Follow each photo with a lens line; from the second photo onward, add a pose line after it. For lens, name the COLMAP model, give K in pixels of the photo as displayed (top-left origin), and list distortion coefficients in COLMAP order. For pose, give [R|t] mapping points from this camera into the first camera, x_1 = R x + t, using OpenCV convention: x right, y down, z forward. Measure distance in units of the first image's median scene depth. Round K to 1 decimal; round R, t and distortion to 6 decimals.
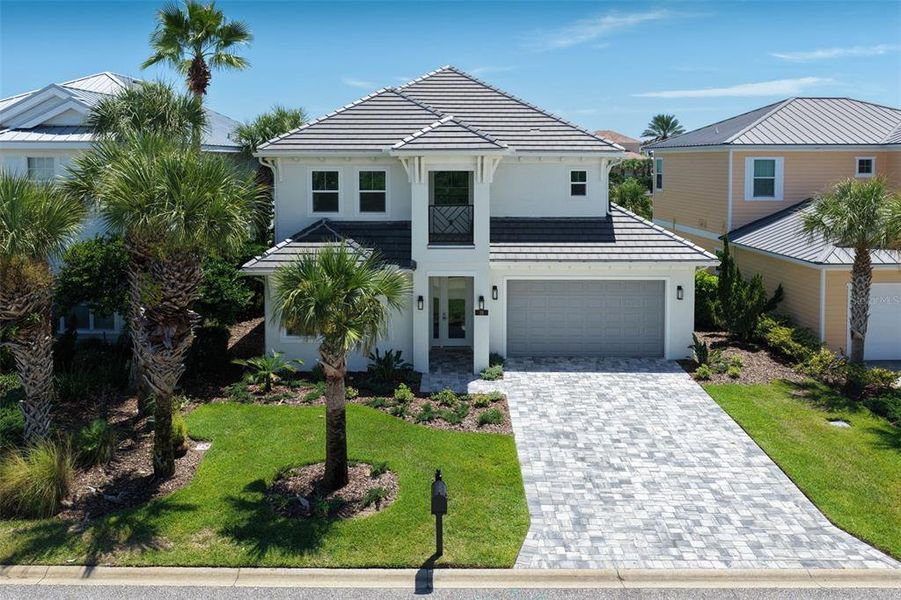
lens RADIAL K [[739.6, 0, 445.6], [0, 739.6, 192.0], [0, 0, 1]] dist [0.000908, 0.007303]
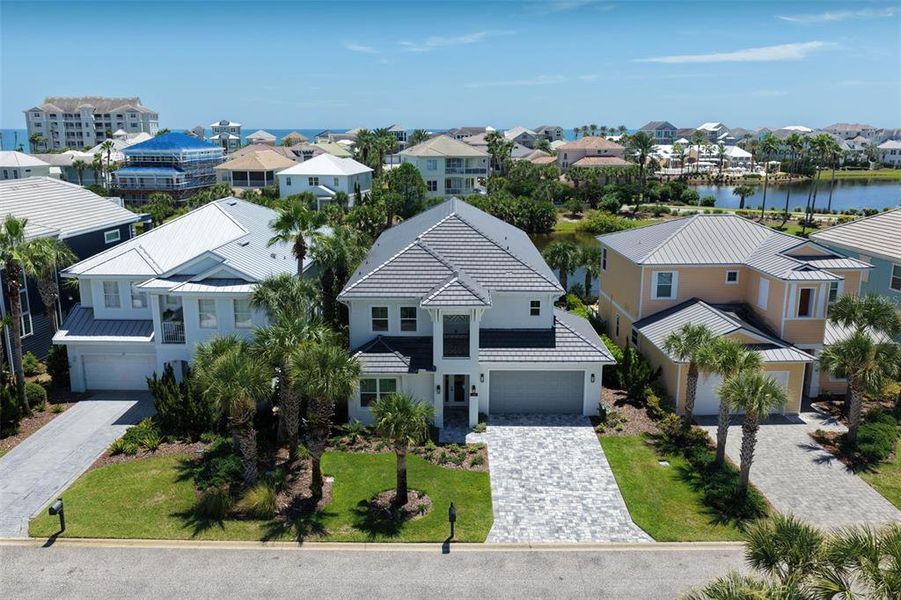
lens RADIAL K [[690.7, 0, 448.9], [0, 690.7, 286.1], [0, 0, 1]] dist [0.007739, -0.000405]
pose [[0.999998, -0.000482, 0.001817, -0.012776], [0.000186, 0.987212, 0.159411, -0.355102], [-0.001870, -0.159411, 0.987211, -0.568182]]
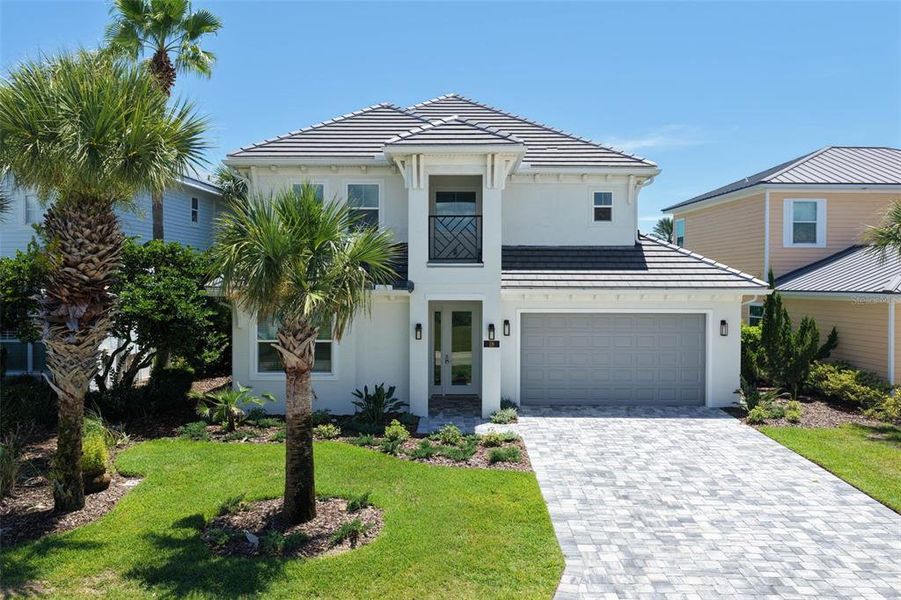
lens RADIAL K [[727.3, 0, 453.9], [0, 727.3, 284.1], [0, 0, 1]] dist [-0.000439, 0.020429]
pose [[0.999977, 0.003336, 0.005870, 0.001123], [-0.003148, 0.999493, -0.031686, 0.126036], [-0.005973, 0.031667, 0.999481, 0.182672]]
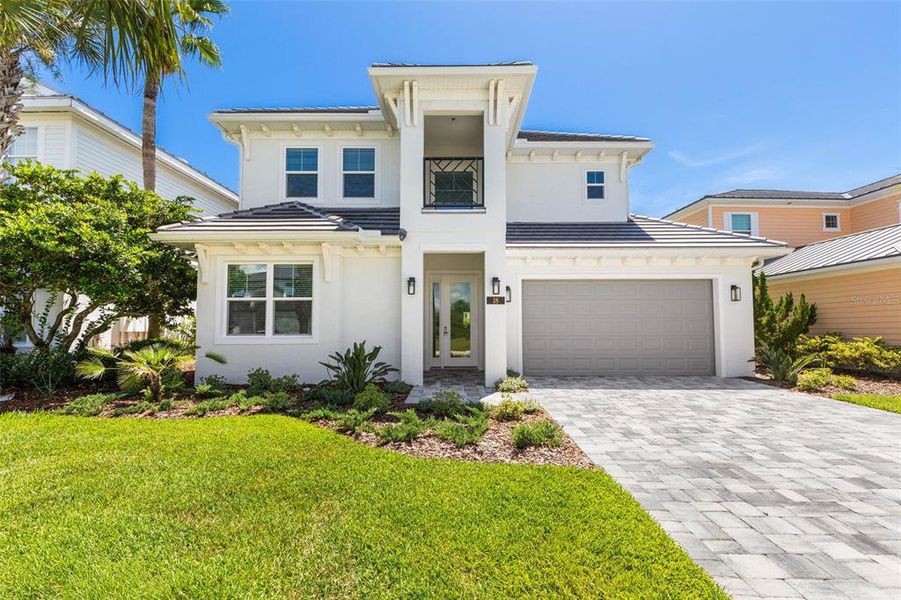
lens RADIAL K [[401.3, 0, 456.3], [0, 401.3, 301.7], [0, 0, 1]] dist [0.010196, 0.000049]
pose [[0.999882, -0.000116, 0.015365, 0.003983], [0.001650, 0.995000, -0.099862, 0.211001], [-0.015276, 0.099876, 0.994883, 0.629865]]
